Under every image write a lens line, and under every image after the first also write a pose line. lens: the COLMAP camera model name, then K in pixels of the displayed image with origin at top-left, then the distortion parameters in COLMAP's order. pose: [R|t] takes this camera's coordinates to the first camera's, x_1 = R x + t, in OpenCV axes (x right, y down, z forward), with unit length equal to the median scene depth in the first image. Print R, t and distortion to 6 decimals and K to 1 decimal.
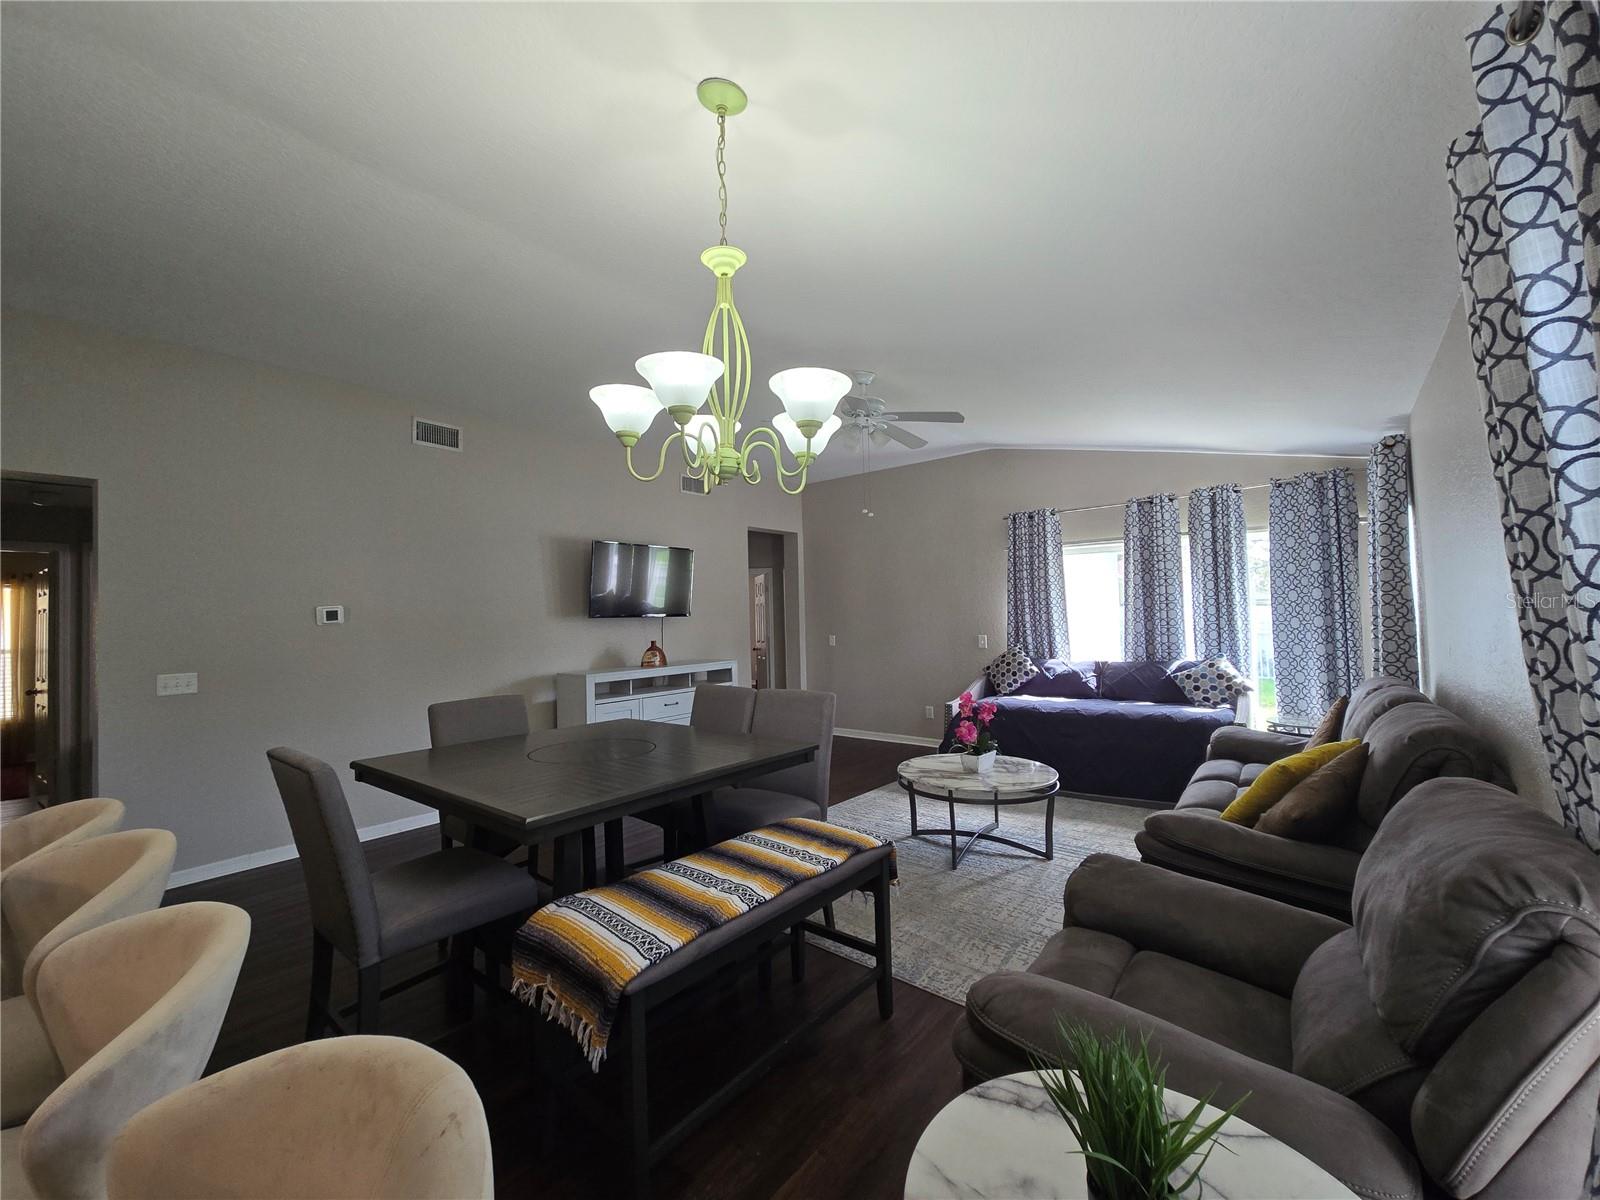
lens RADIAL K [[641.9, 0, 789.7], [0, 641.9, 598.8], [0, 0, 1]] dist [-0.000337, 0.000012]
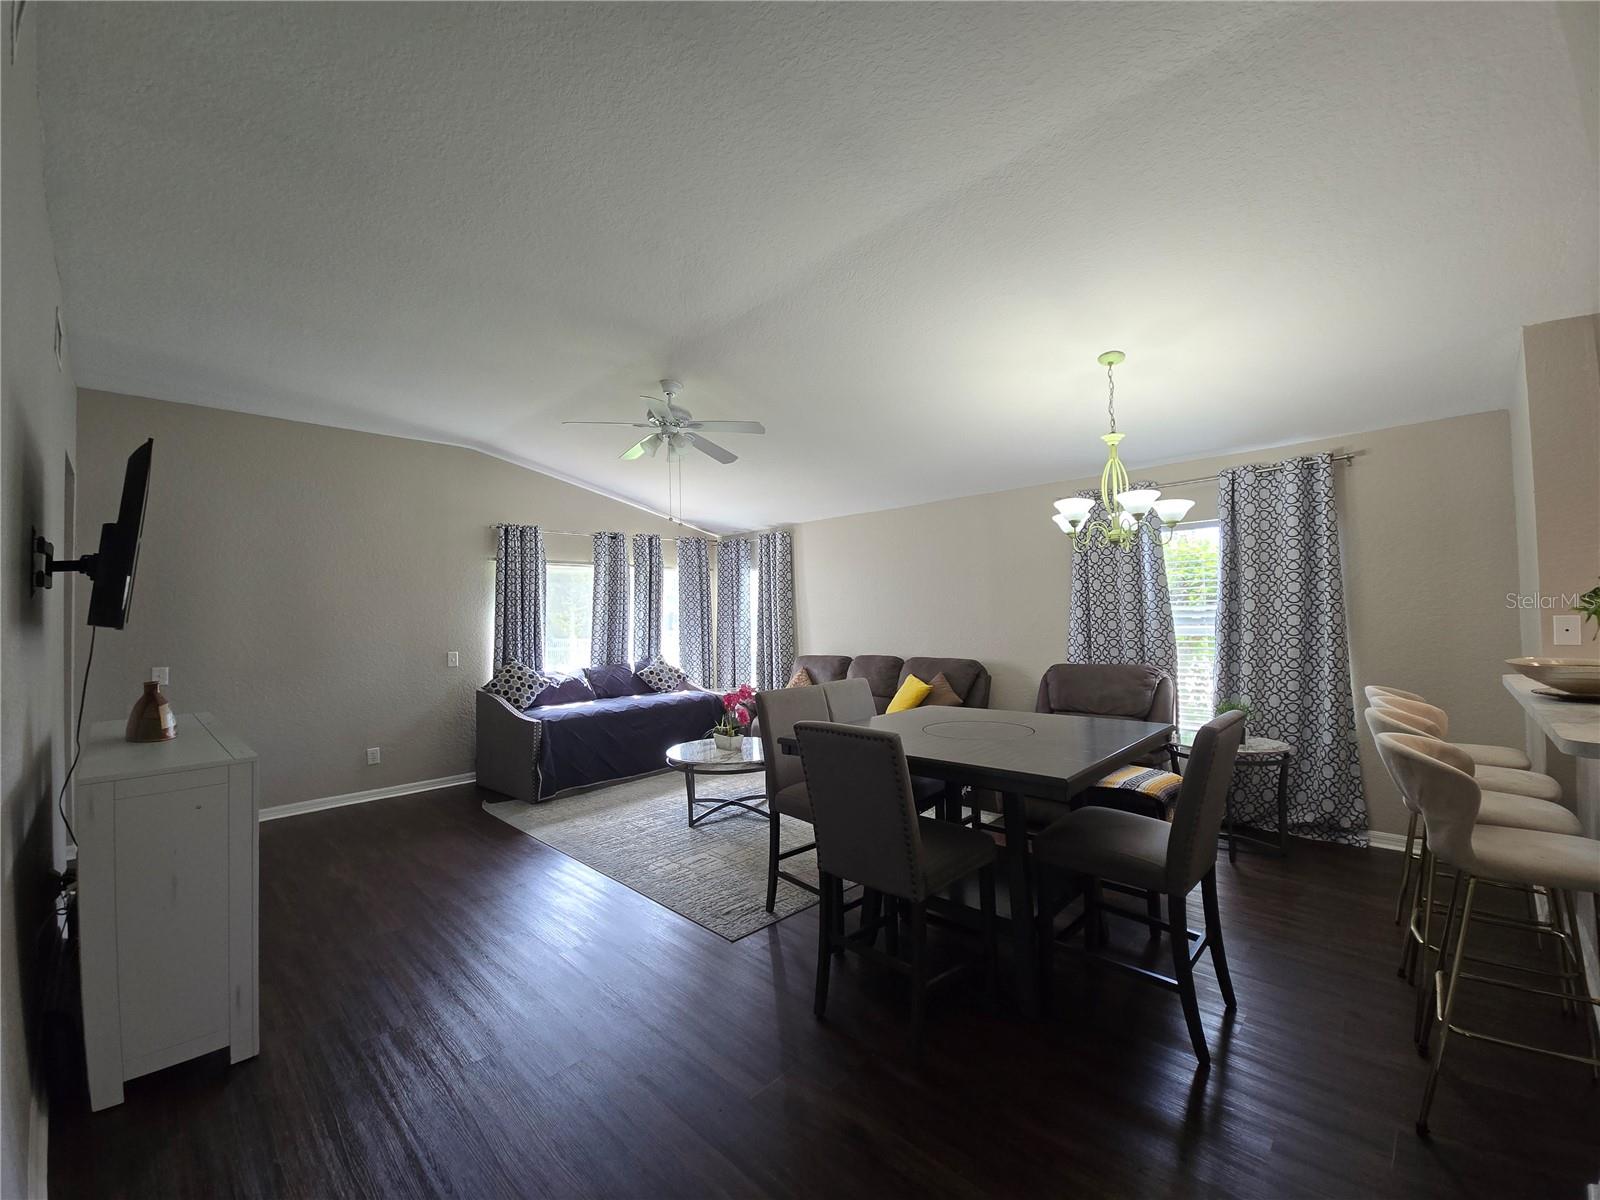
lens RADIAL K [[645.9, 0, 791.0], [0, 645.9, 598.9], [0, 0, 1]] dist [-0.001007, -0.000559]
pose [[0.092335, 0.046983, 0.994619, -0.672102], [-0.009259, 0.998884, -0.046325, 0.025241], [-0.995685, -0.004931, 0.092667, 0.551319]]
